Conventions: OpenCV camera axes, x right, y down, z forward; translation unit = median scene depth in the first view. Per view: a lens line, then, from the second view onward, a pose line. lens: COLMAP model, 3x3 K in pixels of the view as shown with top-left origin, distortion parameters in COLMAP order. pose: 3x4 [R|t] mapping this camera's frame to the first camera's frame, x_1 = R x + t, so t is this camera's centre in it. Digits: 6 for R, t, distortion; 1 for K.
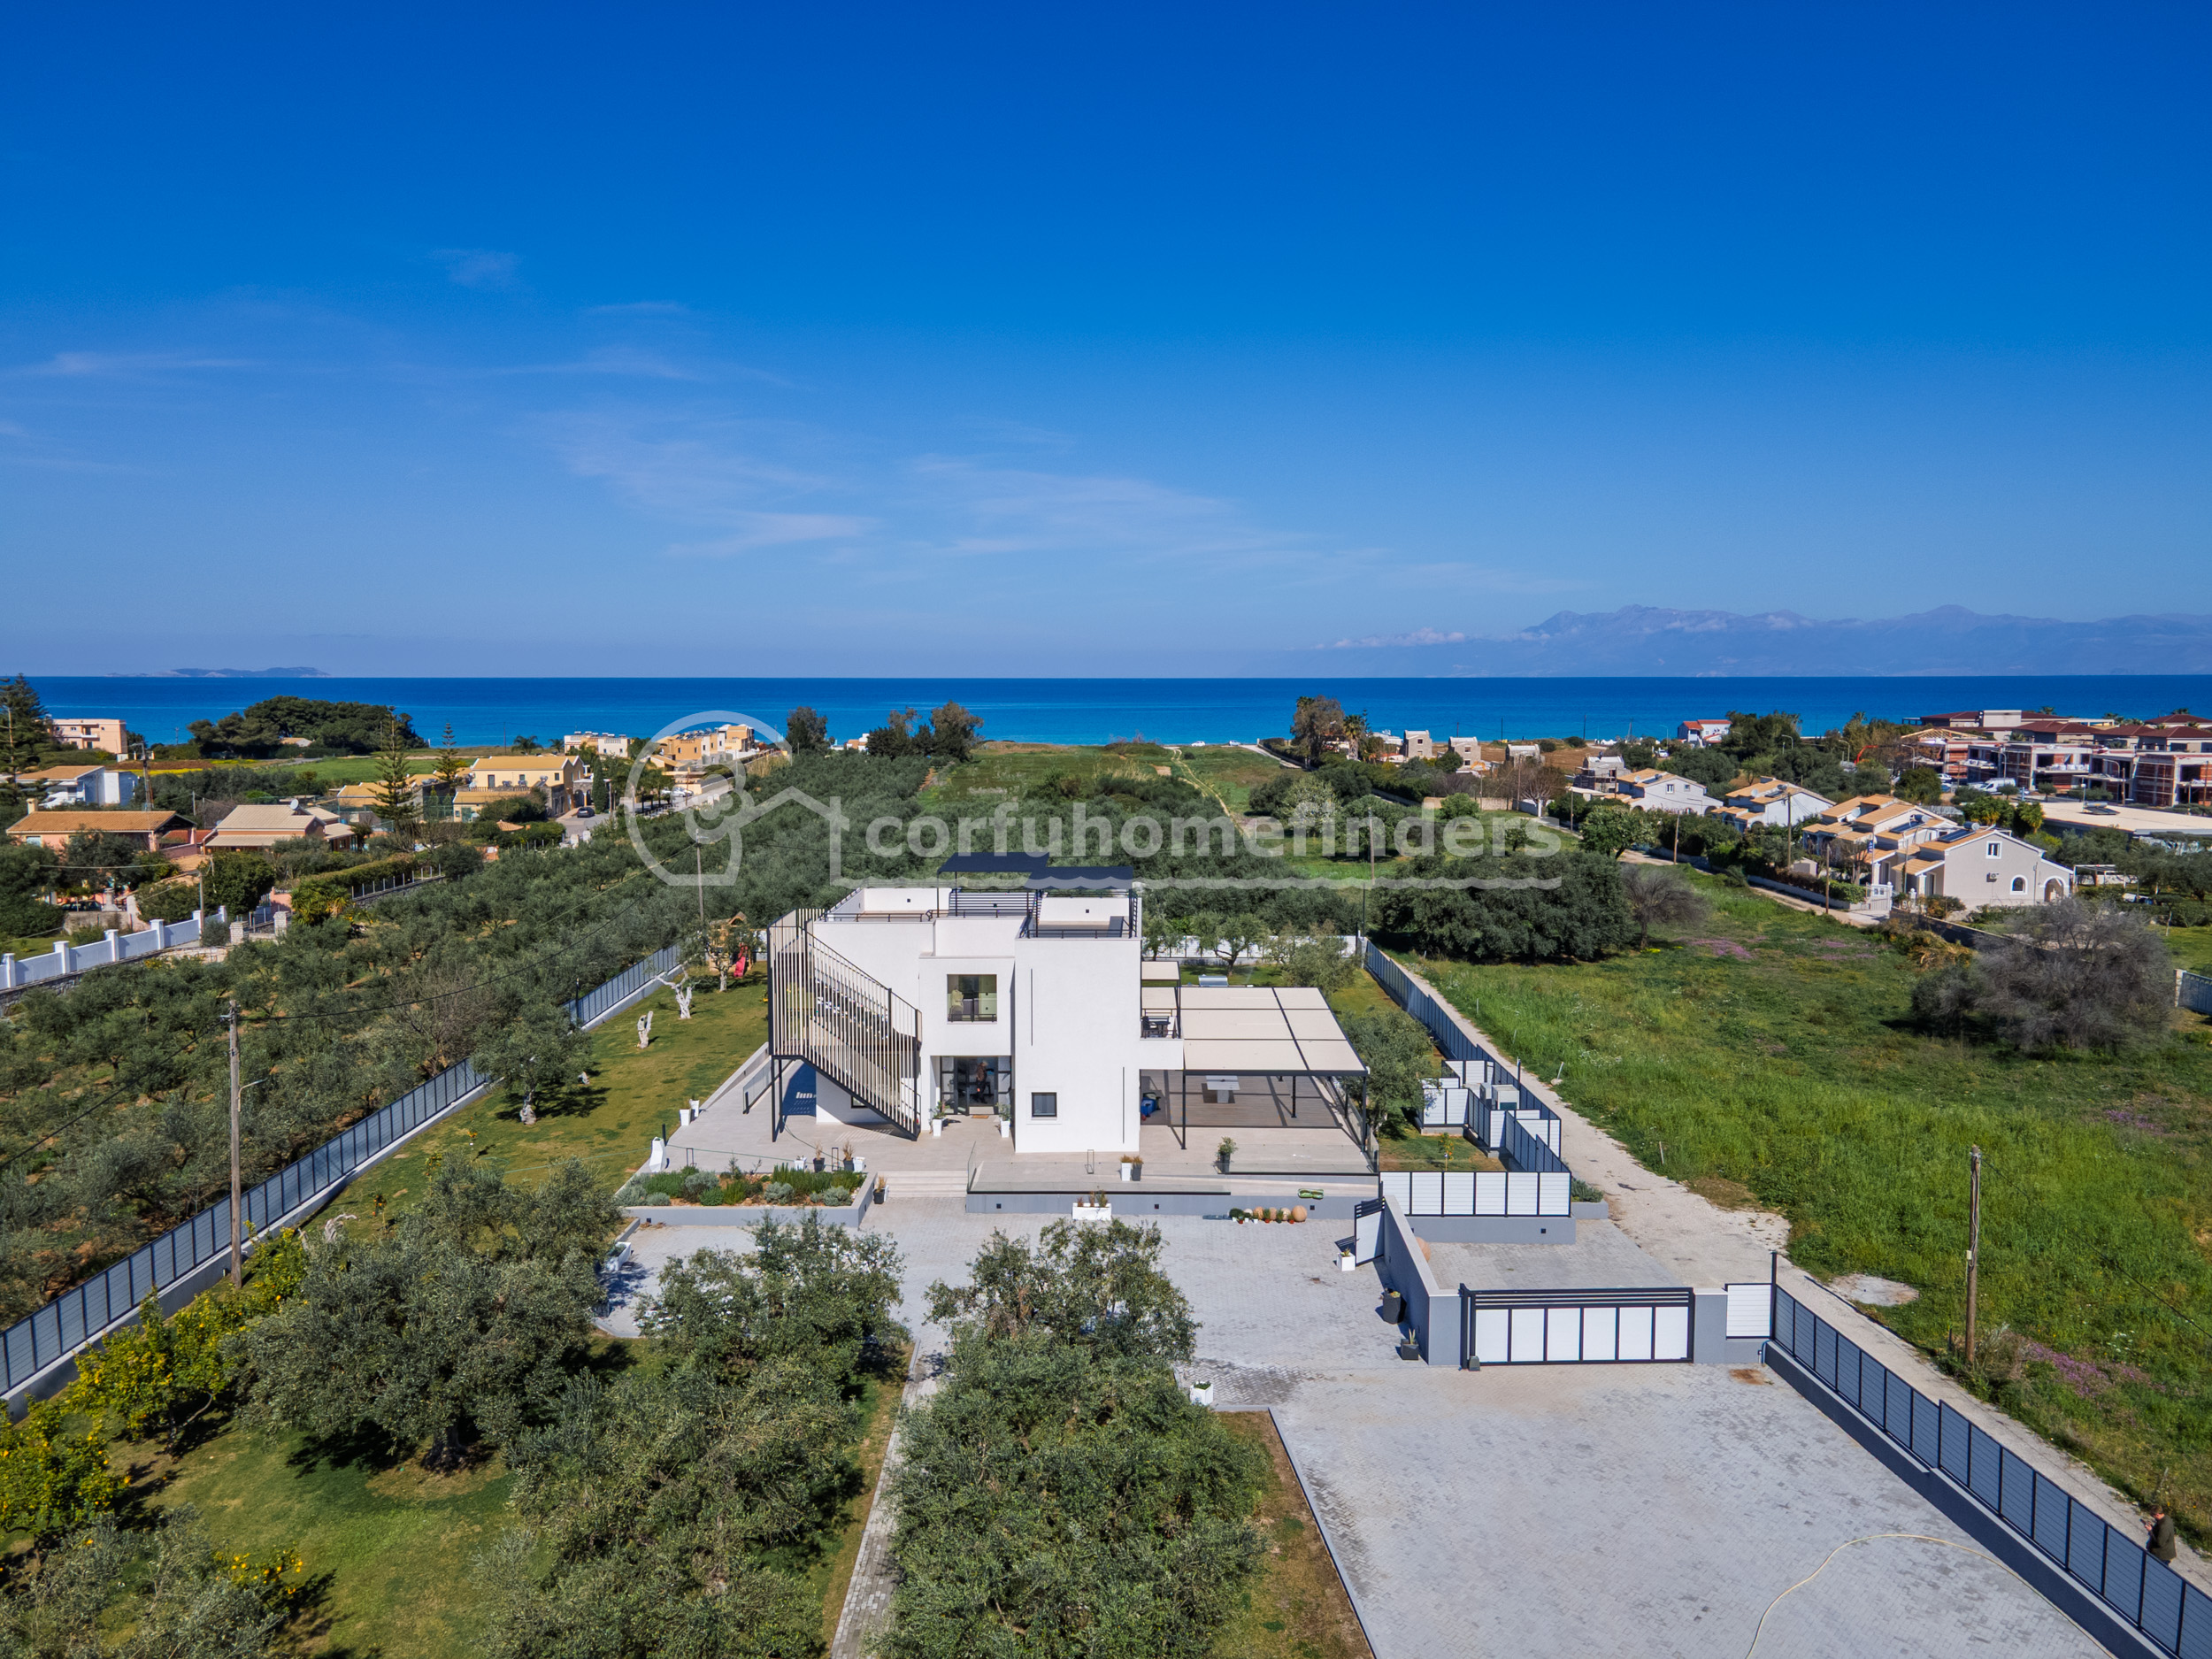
lens RADIAL K [[1605.6, 0, 1124.0], [0, 1605.6, 823.1], [0, 0, 1]] dist [0.043836, 0.004682]
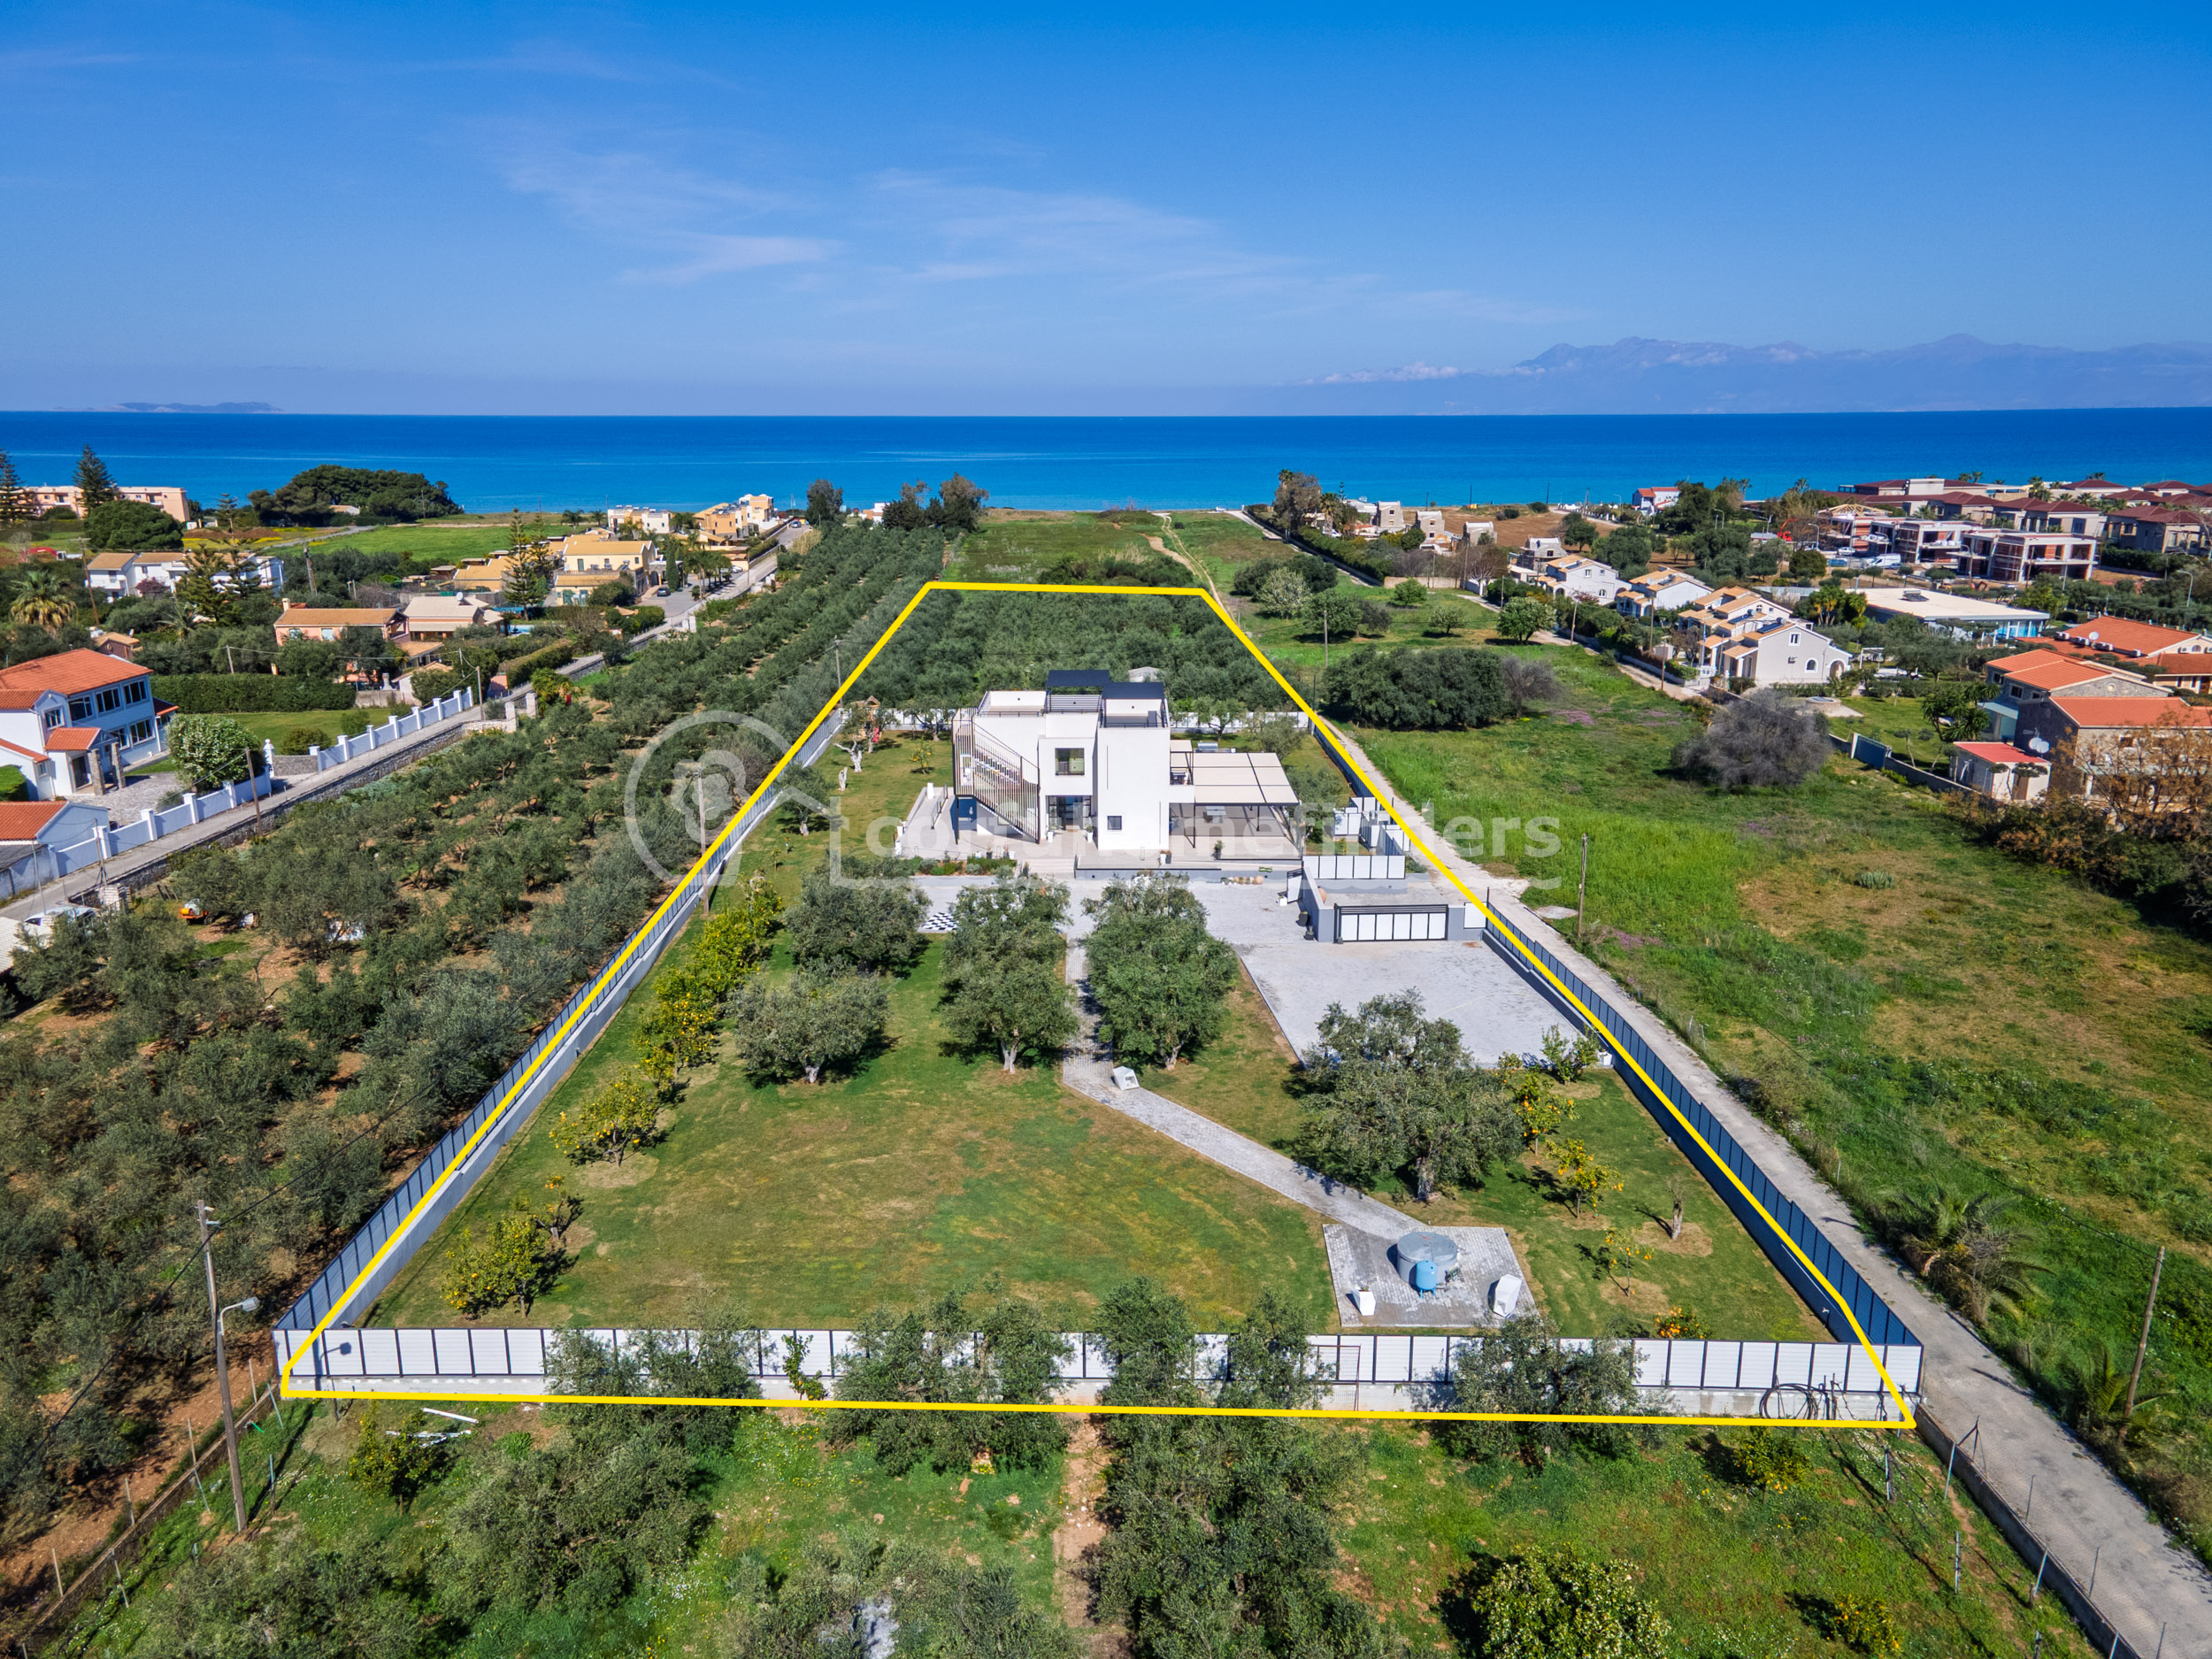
lens RADIAL K [[1605.6, 0, 1124.0], [0, 1605.6, 823.1], [0, 0, 1]] dist [0.043836, 0.004682]
pose [[0.999943, -0.003475, 0.010056, -0.029498], [0.001853, 0.987592, 0.157028, -0.050835], [-0.010477, -0.157001, 0.987543, -0.373608]]
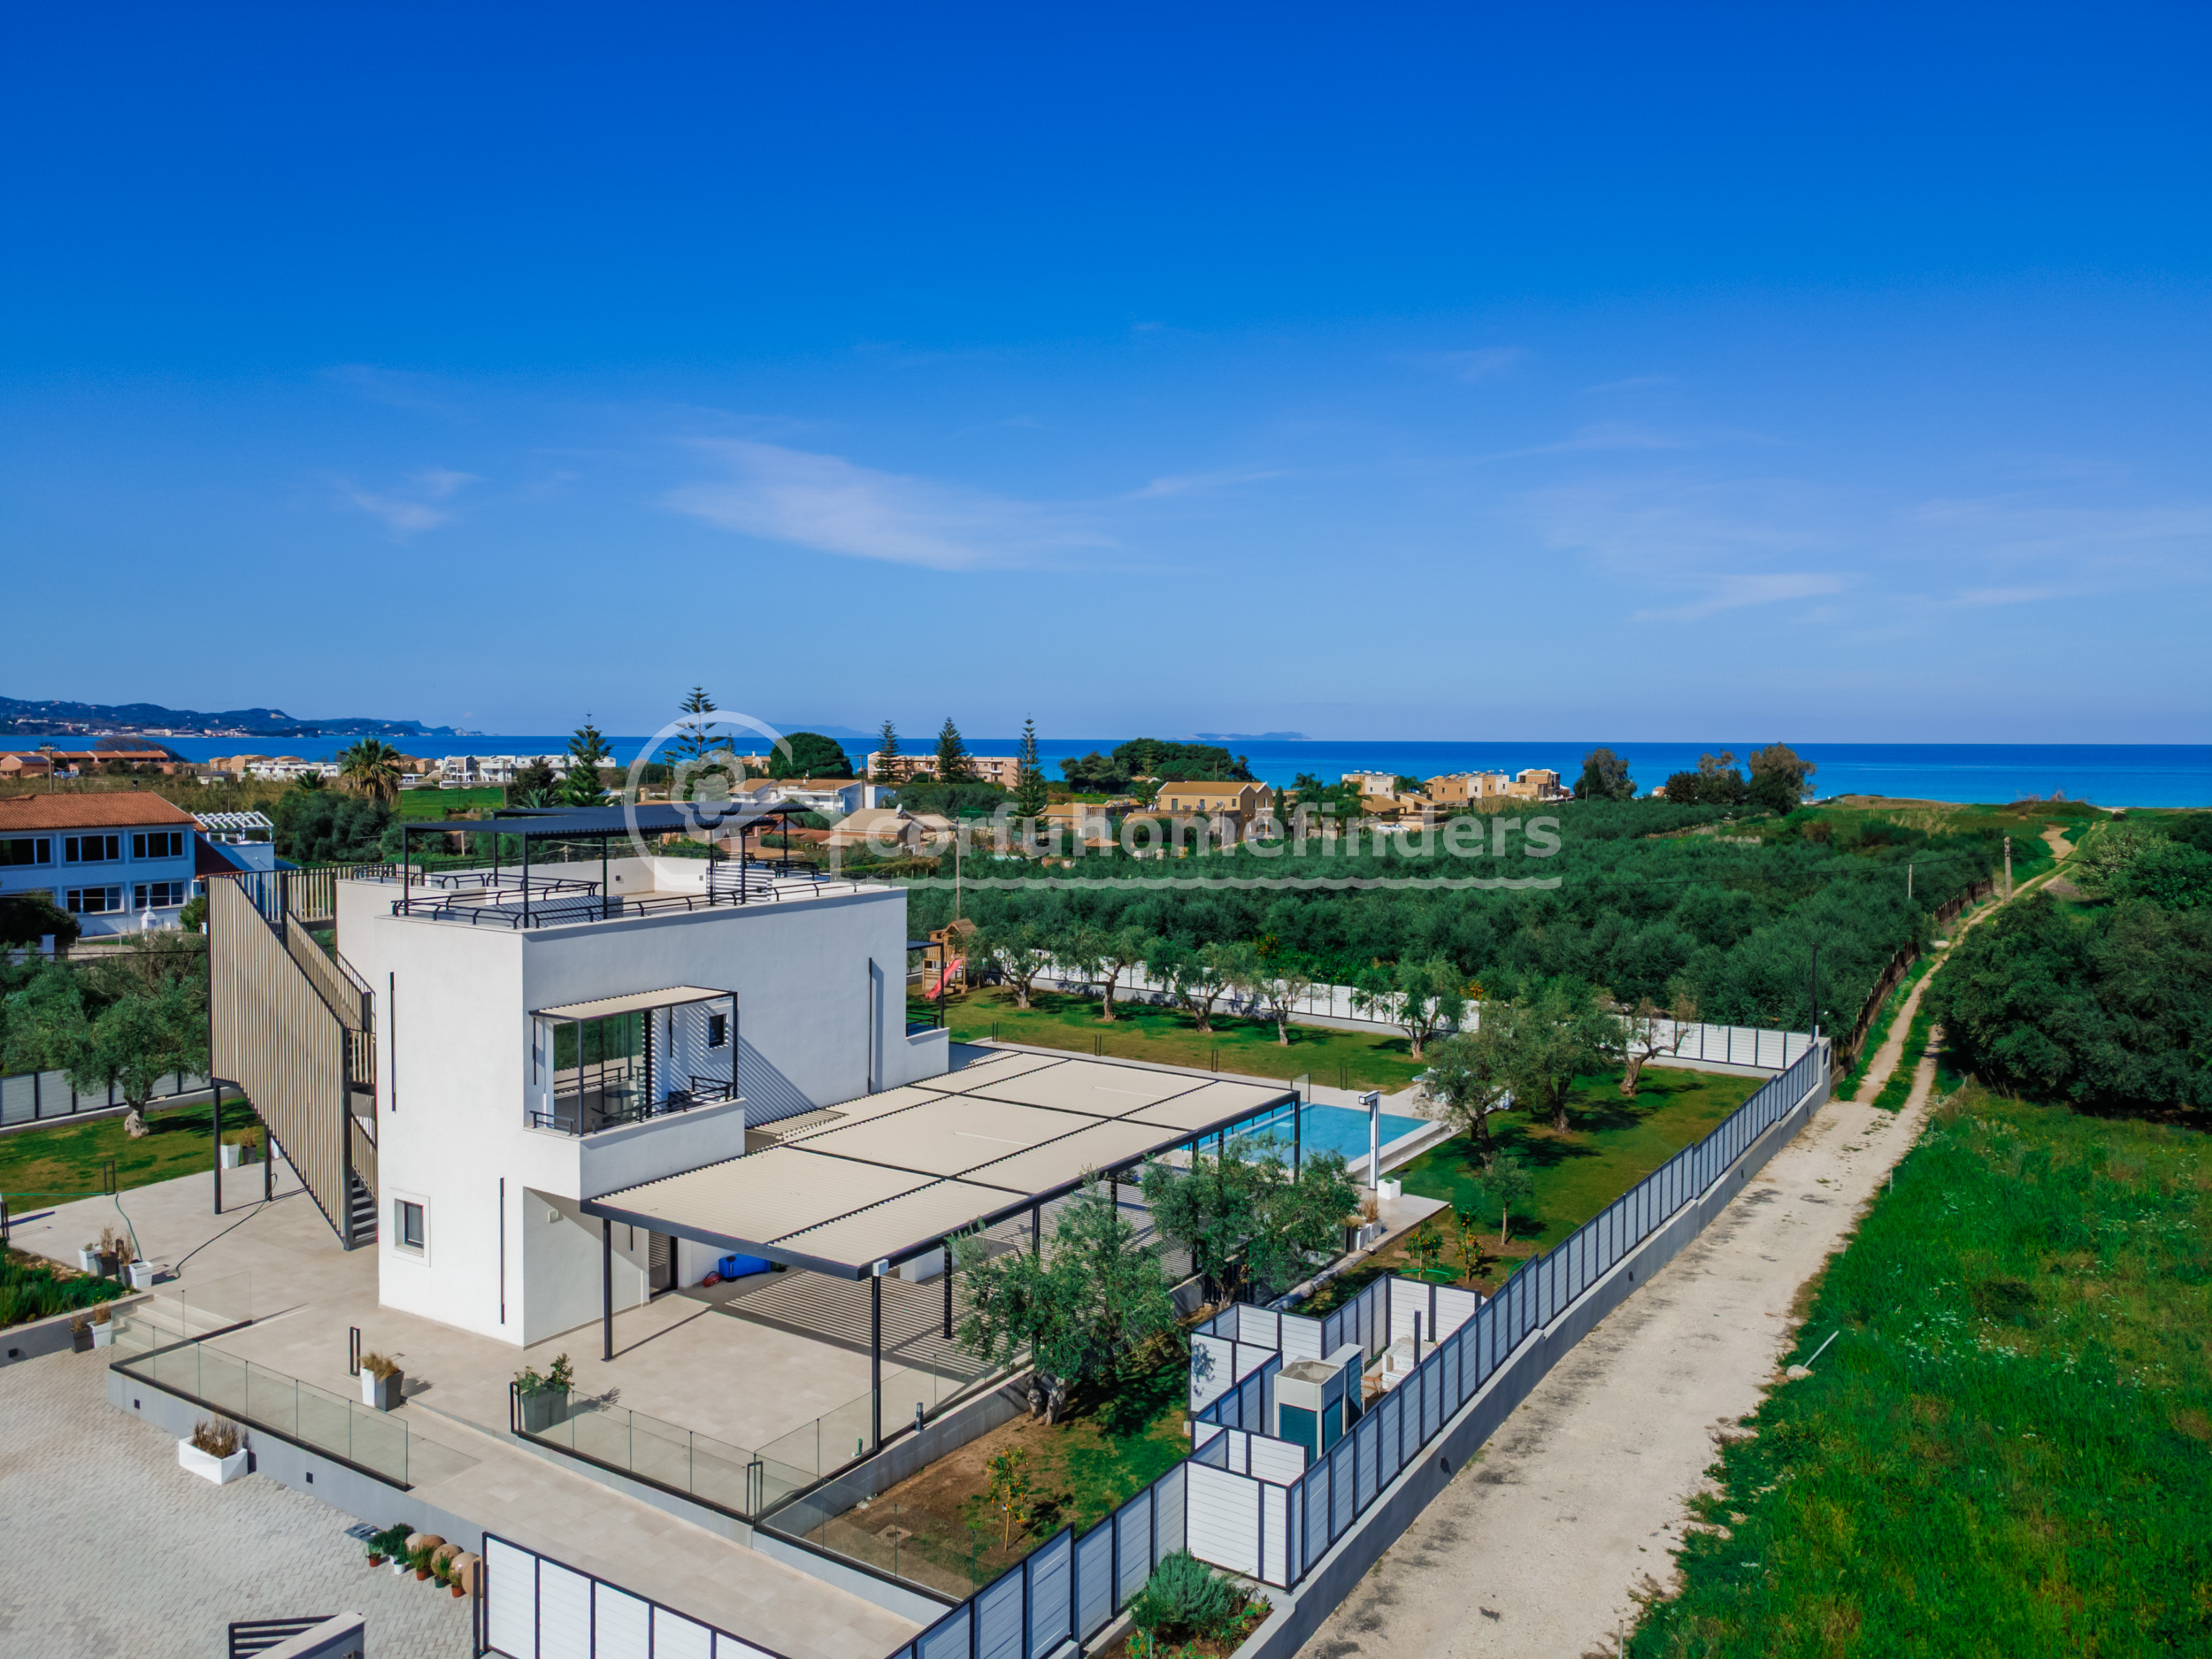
lens RADIAL K [[1605.6, 0, 1124.0], [0, 1605.6, 823.1], [0, 0, 1]] dist [0.043836, 0.004682]
pose [[0.841155, 0.034284, -0.539706, 0.230327], [-0.055847, 0.998160, -0.023633, 0.020239], [0.537902, 0.050020, 0.841522, 0.344385]]
